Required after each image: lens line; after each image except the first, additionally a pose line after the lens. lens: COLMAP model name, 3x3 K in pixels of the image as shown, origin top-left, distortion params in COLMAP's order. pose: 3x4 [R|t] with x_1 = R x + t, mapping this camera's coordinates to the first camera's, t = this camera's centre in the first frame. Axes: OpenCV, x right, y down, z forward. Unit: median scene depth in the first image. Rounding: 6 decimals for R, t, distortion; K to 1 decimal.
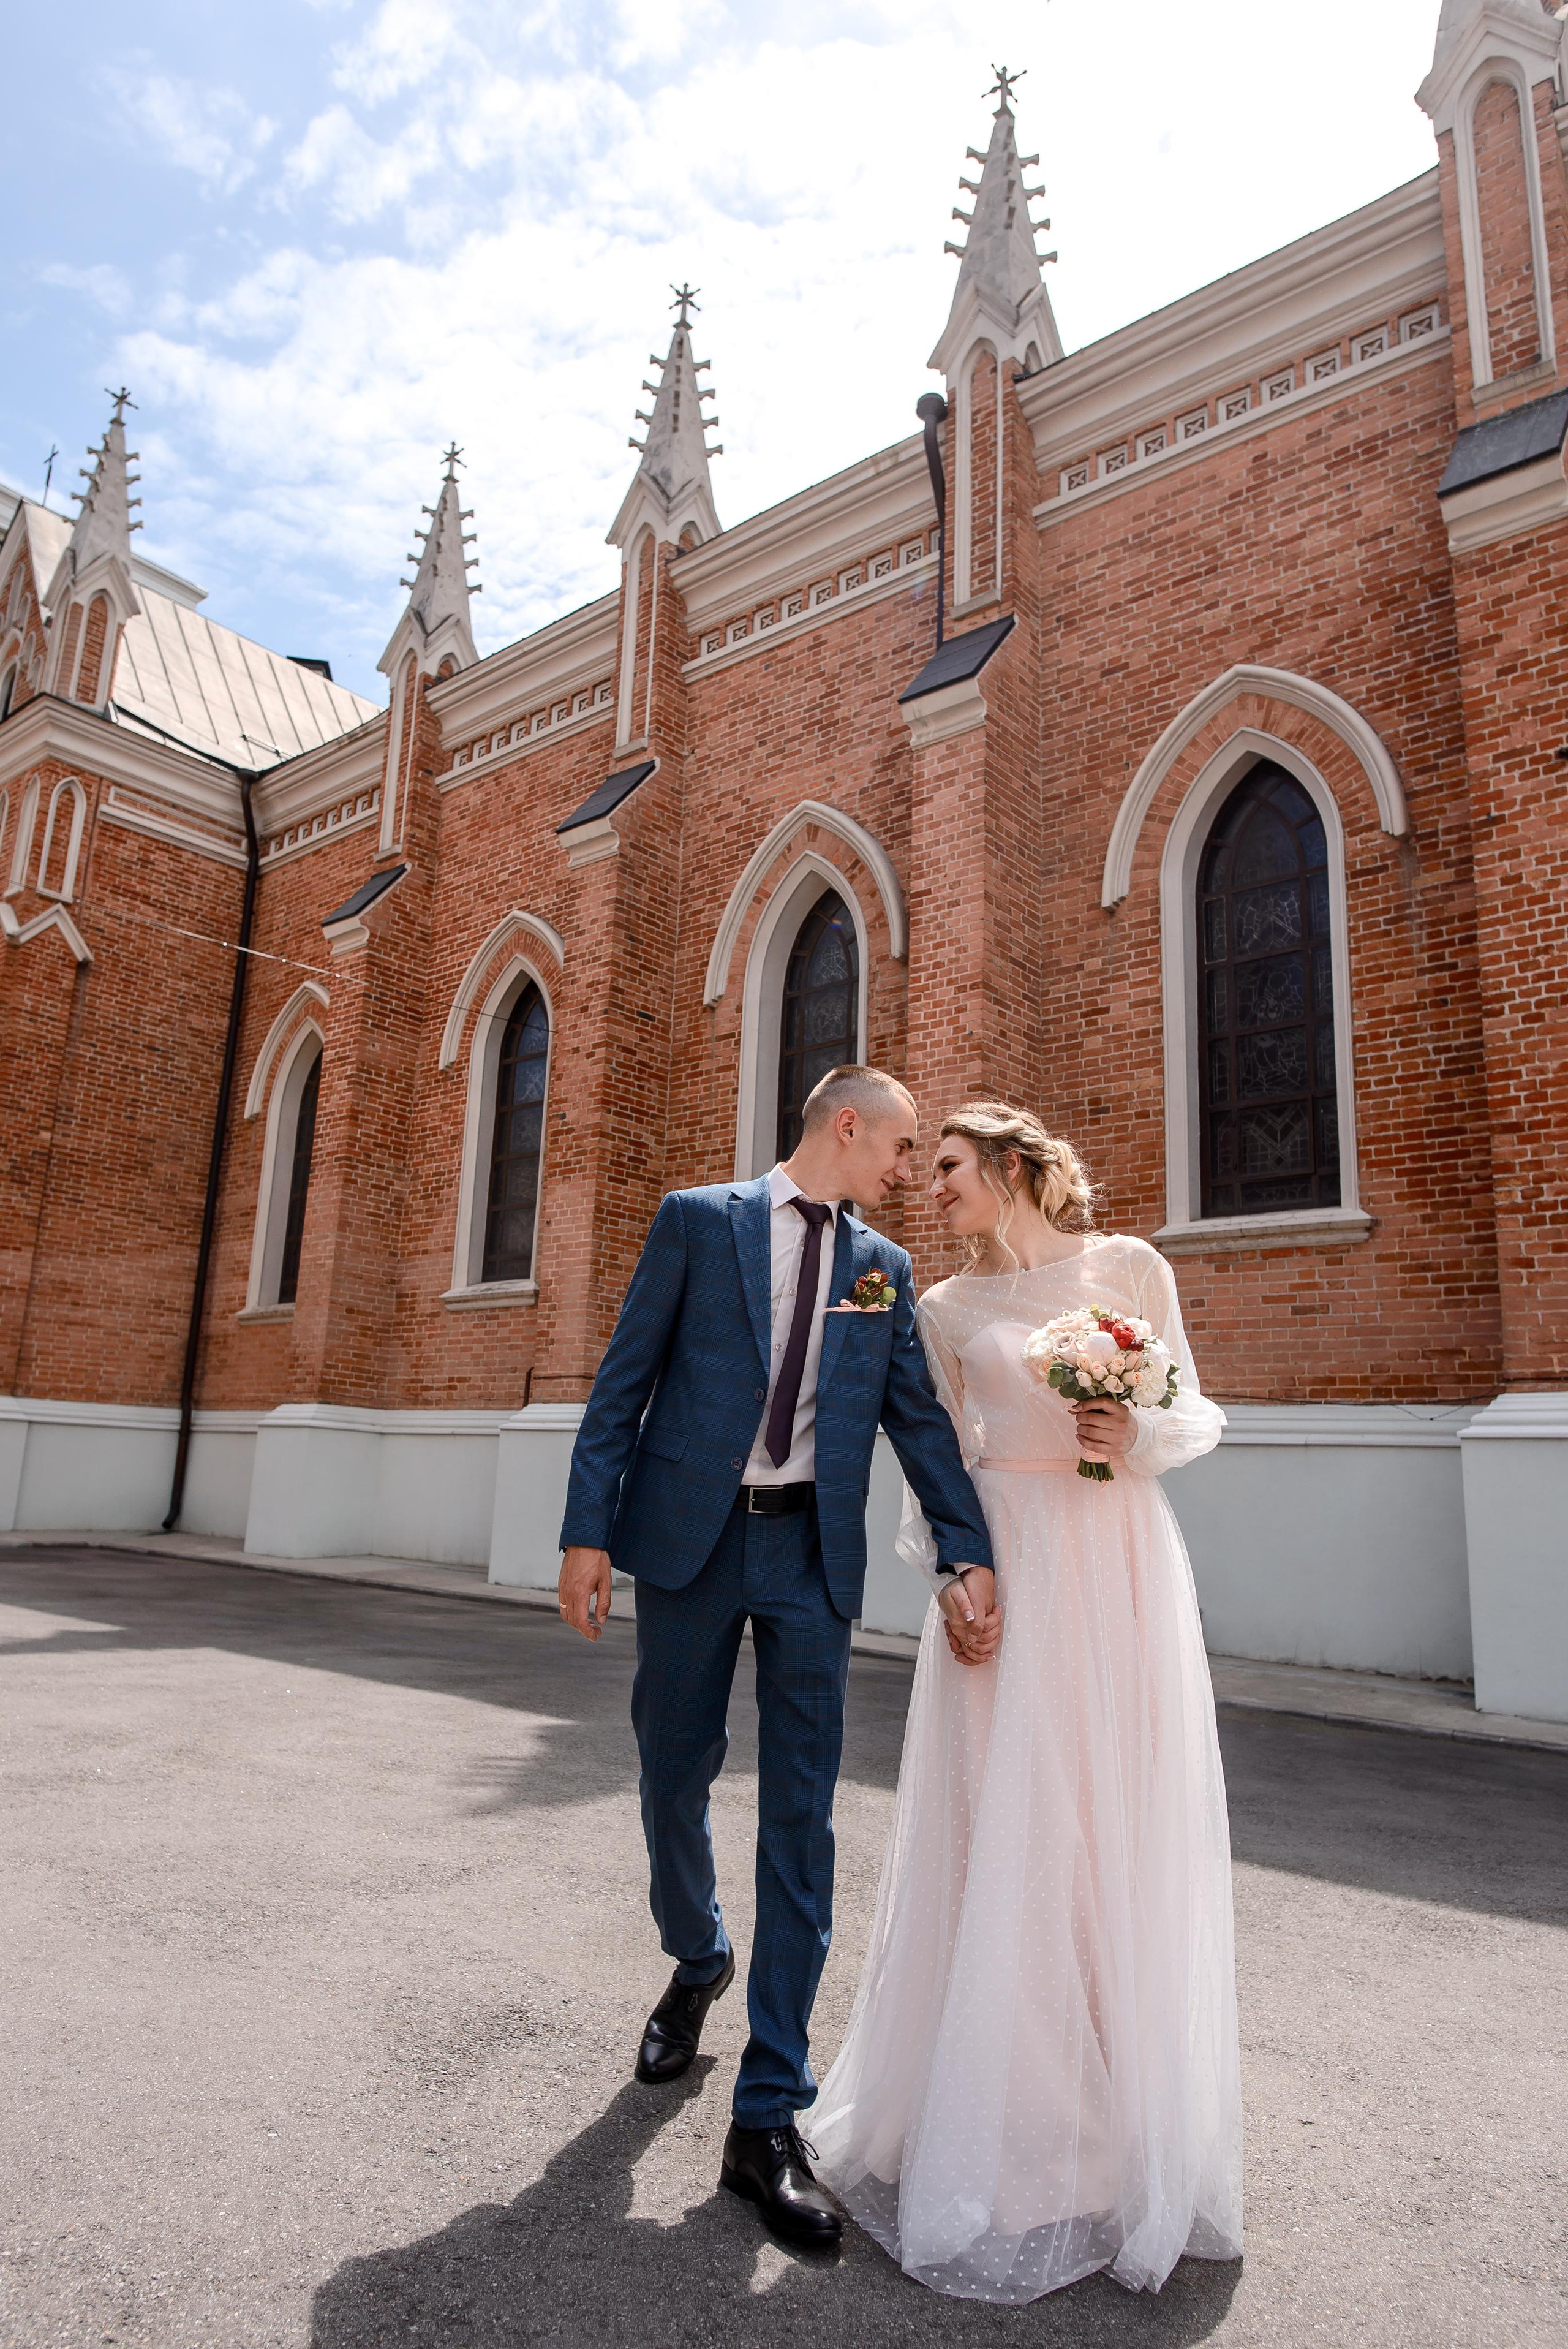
lens RADIAL K [[1459.4, 0, 778.6], [0, 1459.4, 1177.3], [0, 0, 1]] dist [-0.015683, 0.003438]
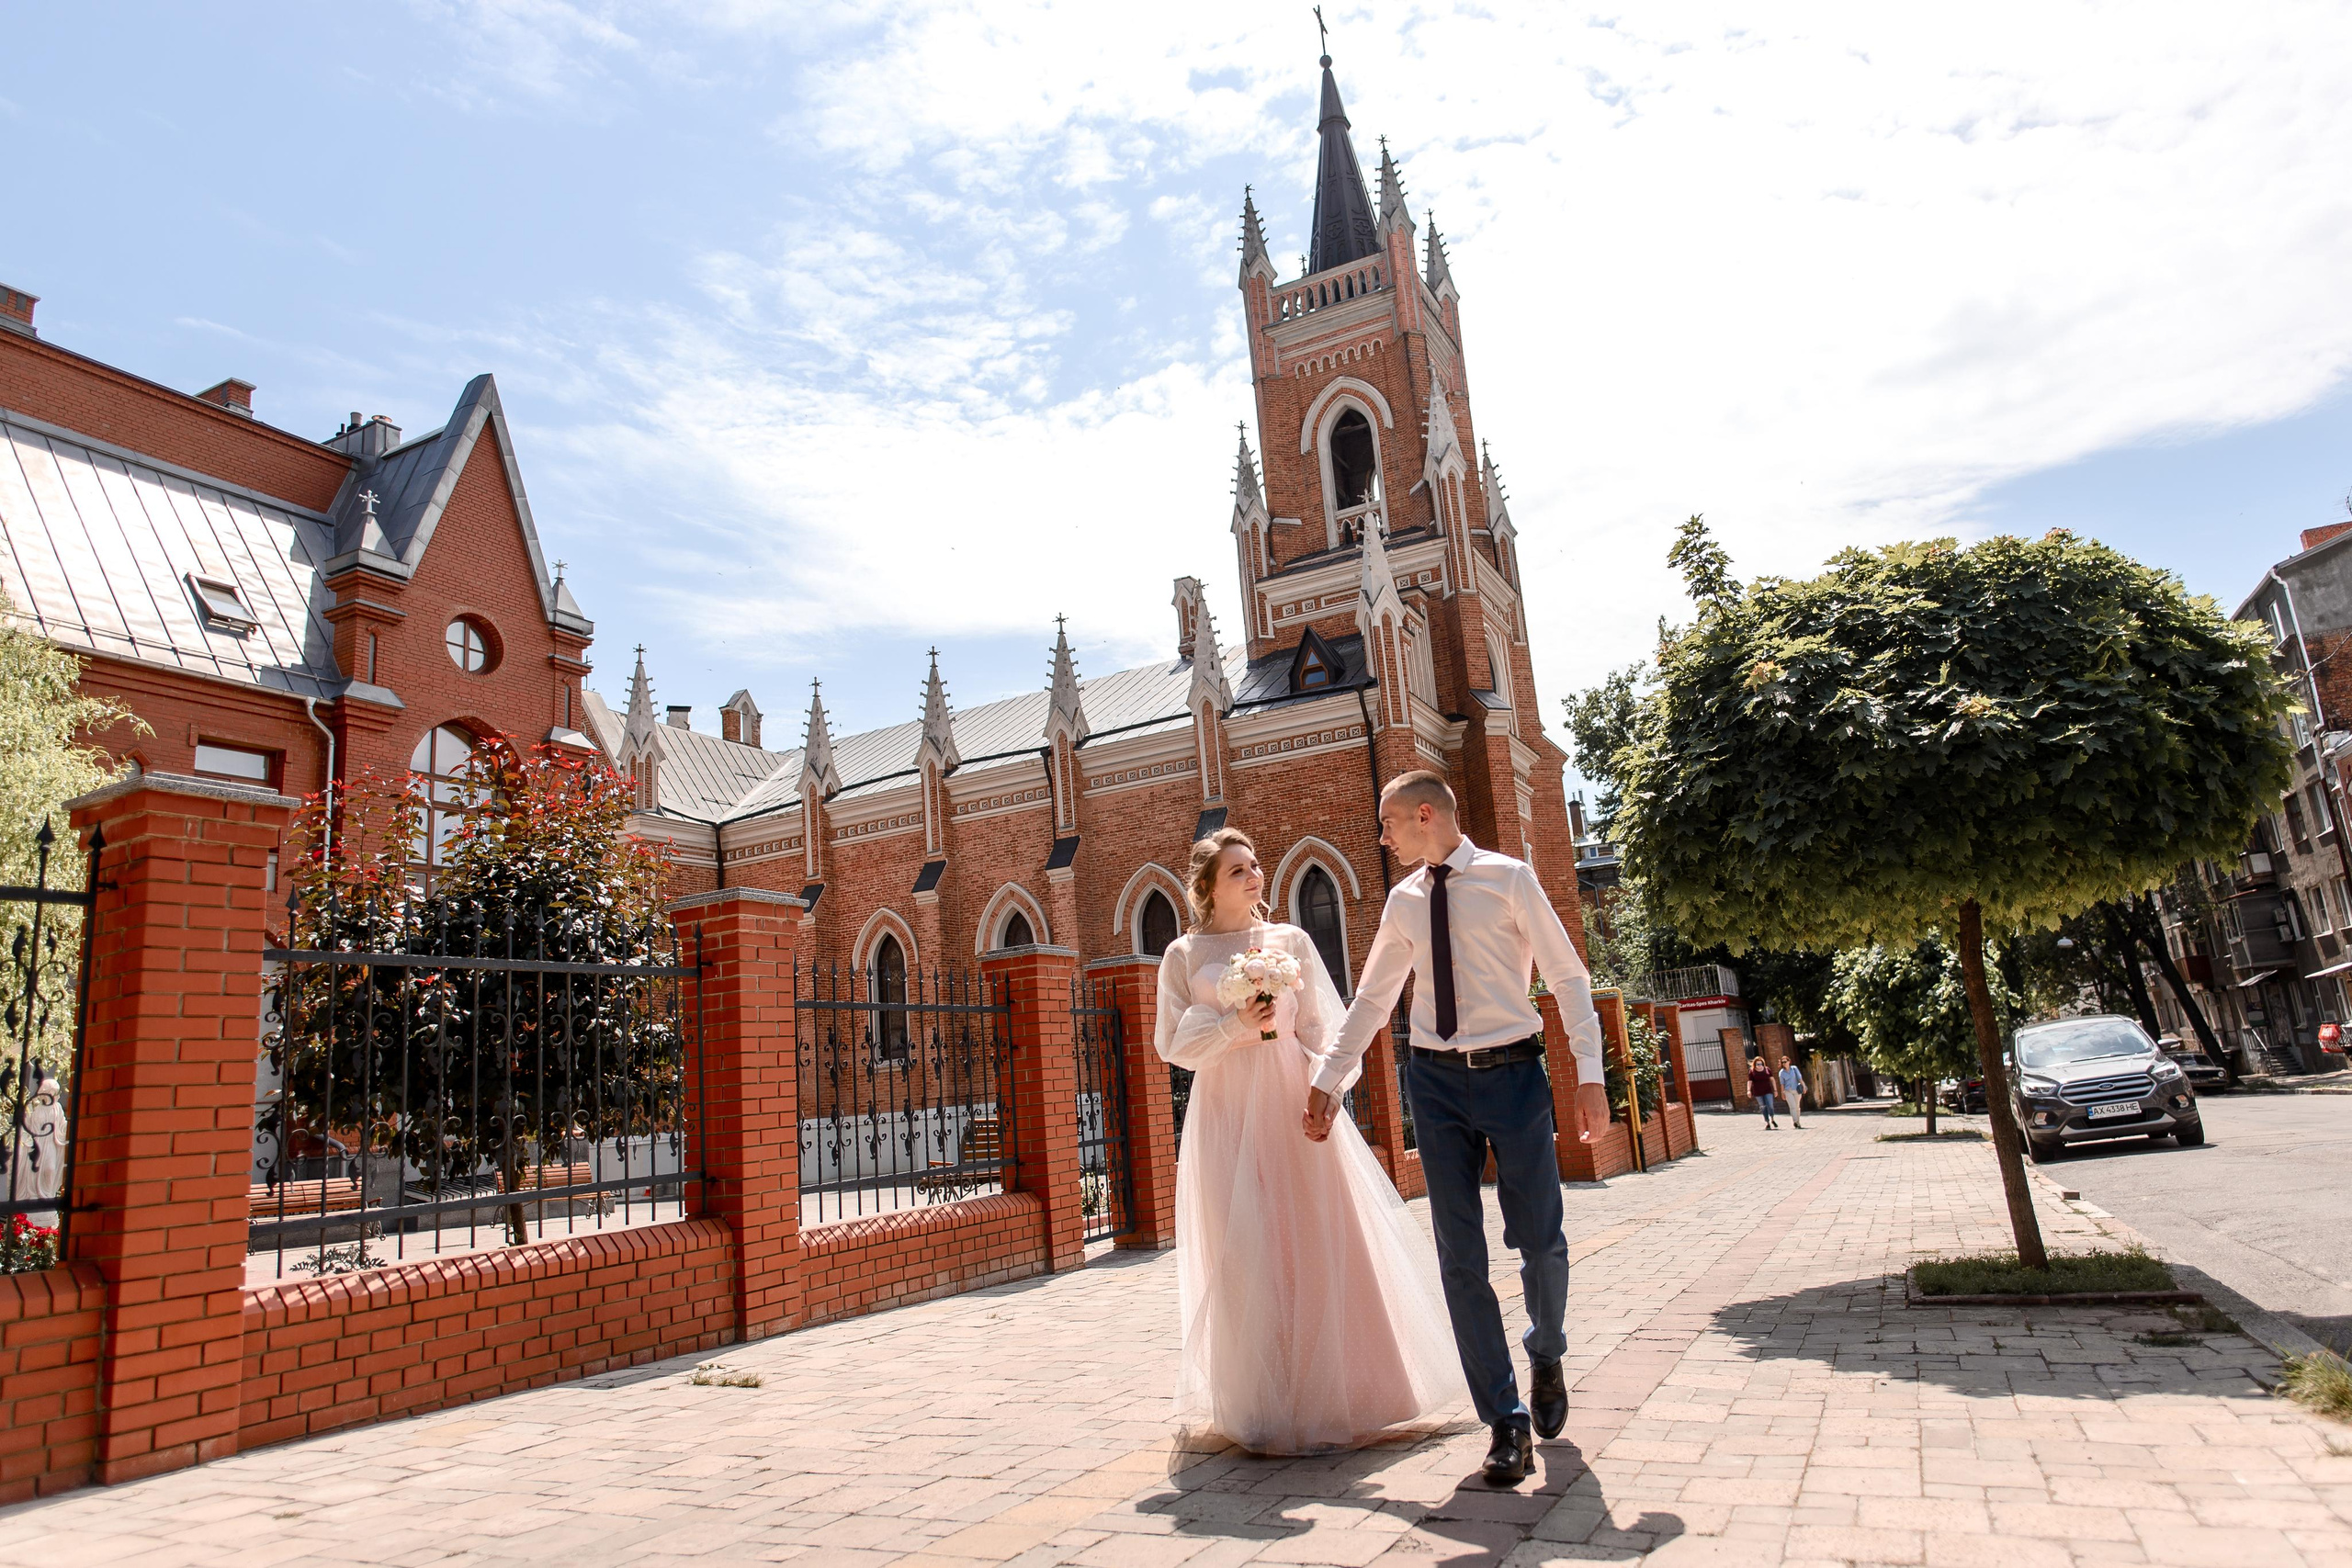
lens RADIAL K [[1404.8, 0, 1230.4], [0, 1404.8, 796.8], [0, 0, 1]] dist [-0.015634, 0.004254]
pose [[0.959610, -0.070551, 0.272342, -0.329144], [0.071669, 0.997411, 0.005855, -0.452039], [-0.272050, 0.013900, 0.962183, -1.908133]]
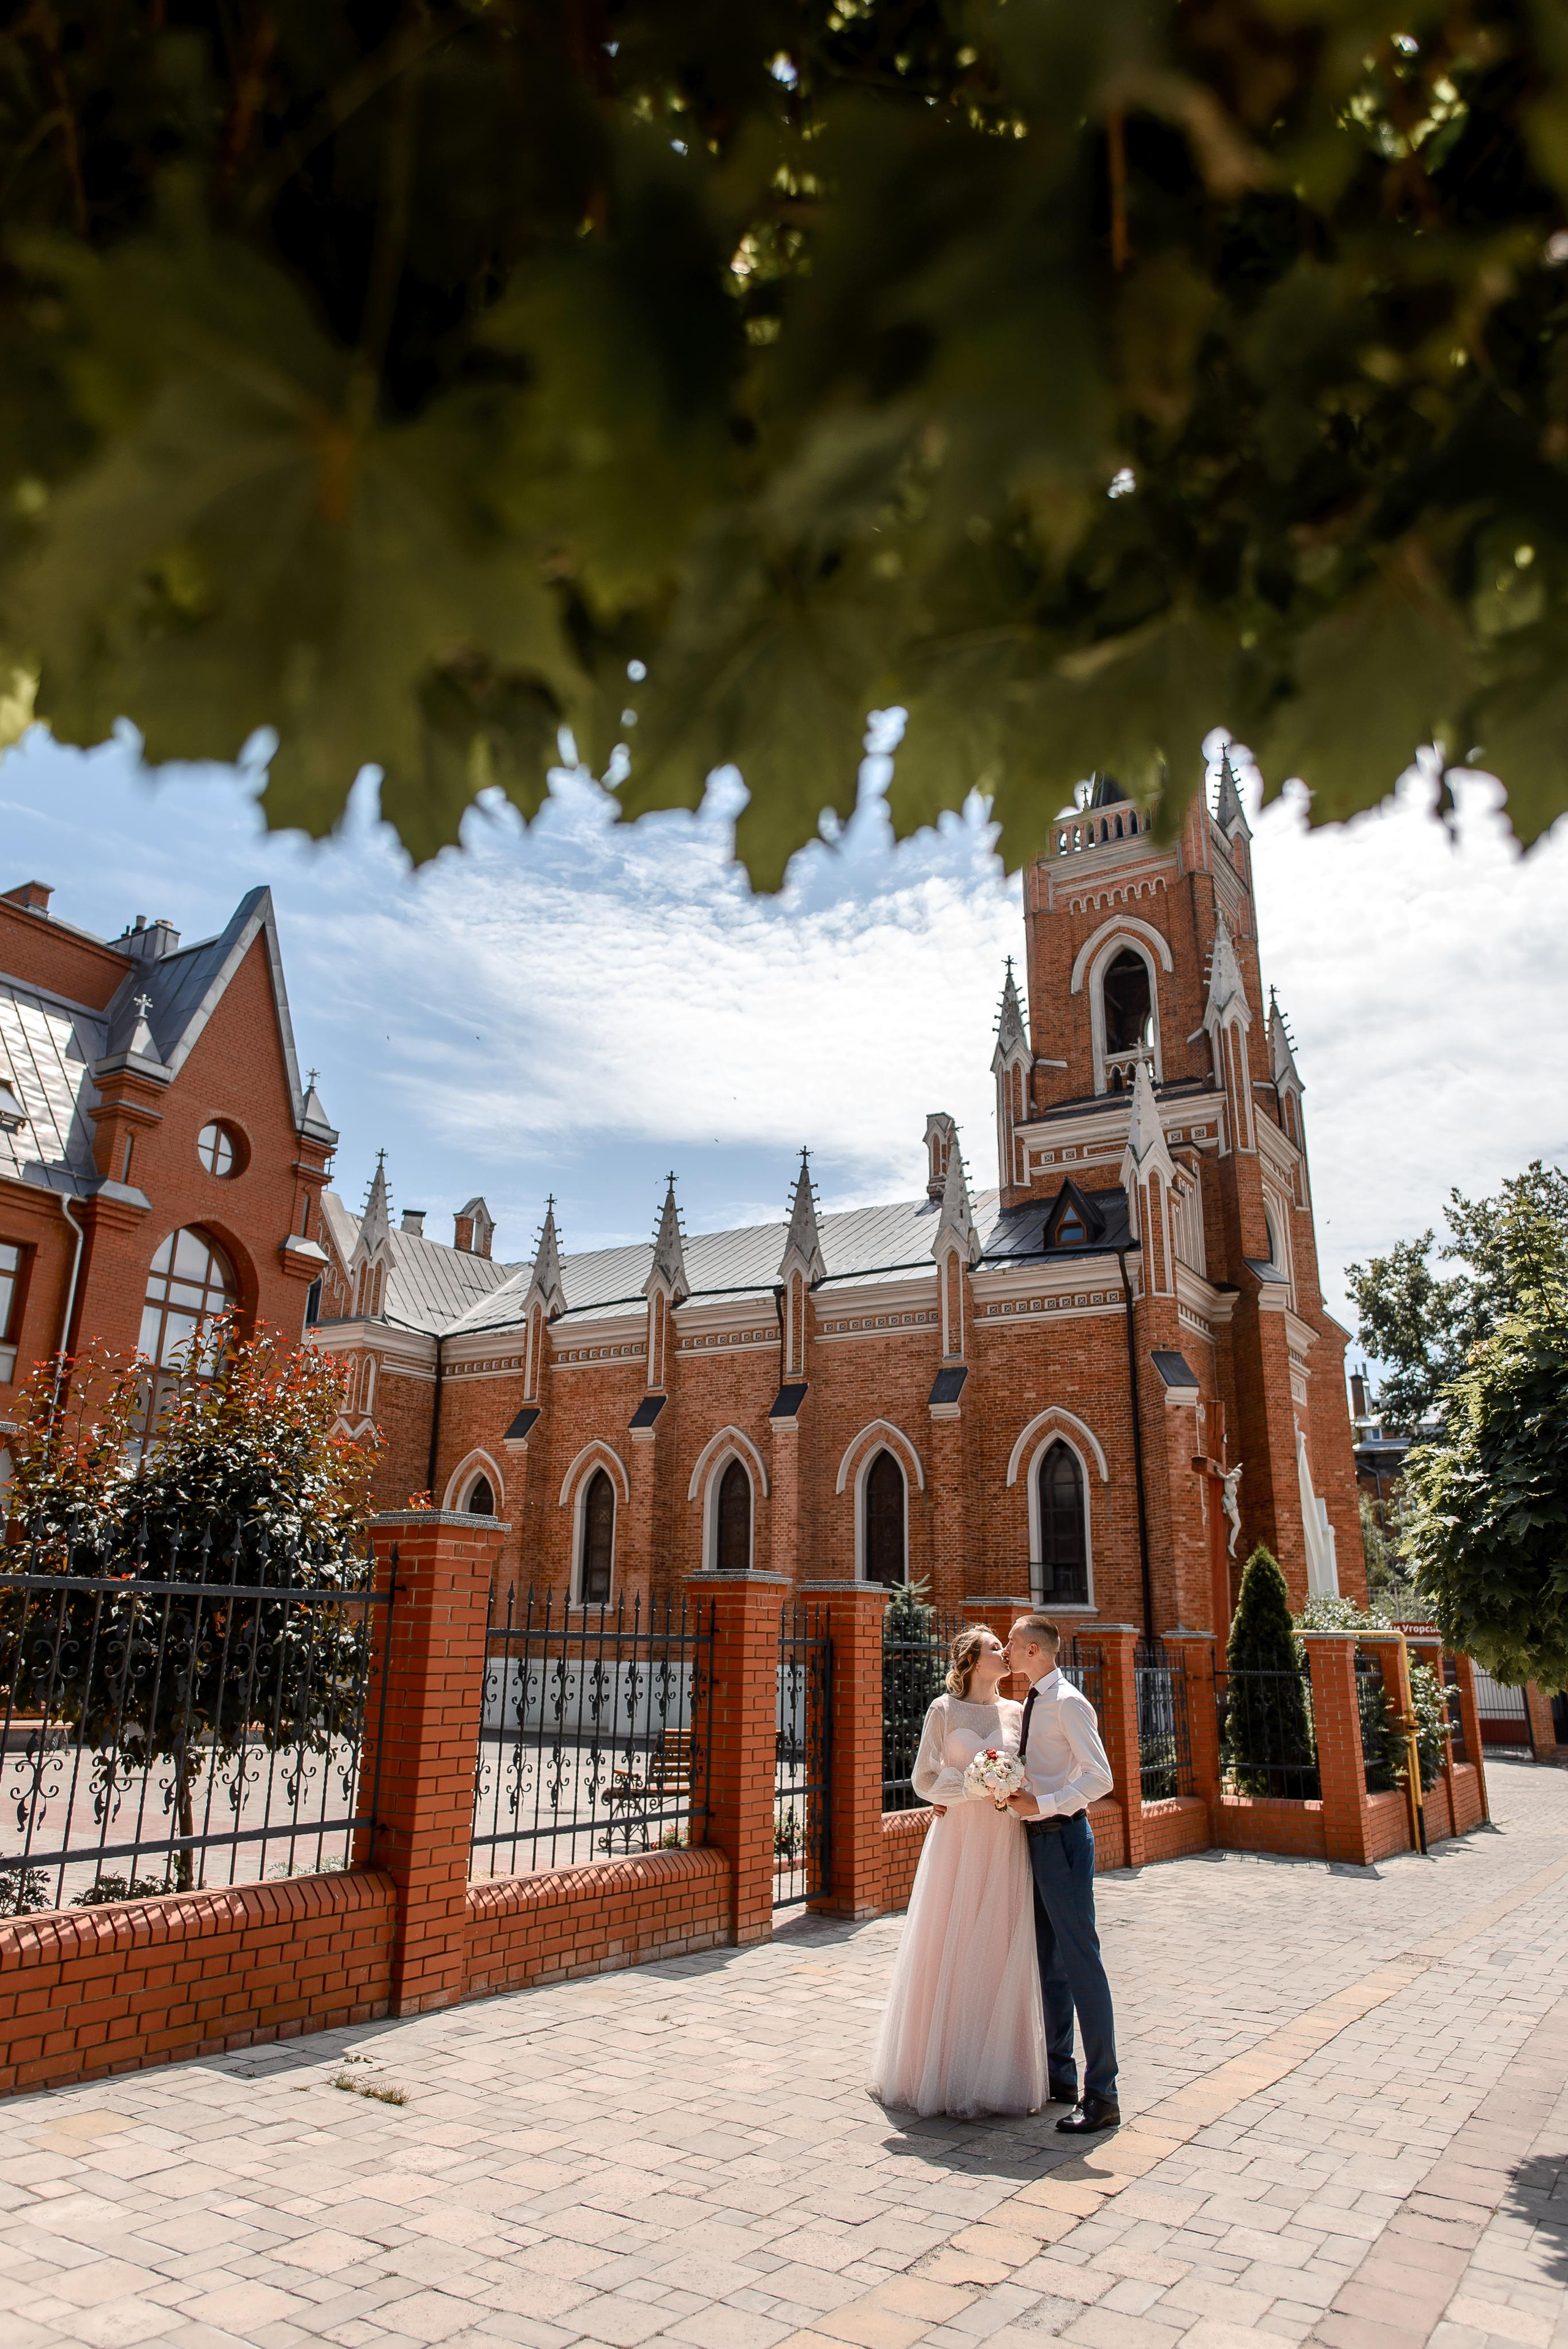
lens RADIAL K [[1485.1, 0, 771.1], [0, 1485.1, 1177.9], [0, 0, 1]] dist [-0.015066, 0.001795]
pose [[0.989954, 0.020275, 0.139928, -0.324884], [-0.006893, 0.995409, -0.095468, -0.498684], [-0.141221, 0.093544, 0.985549, -1.899188]]
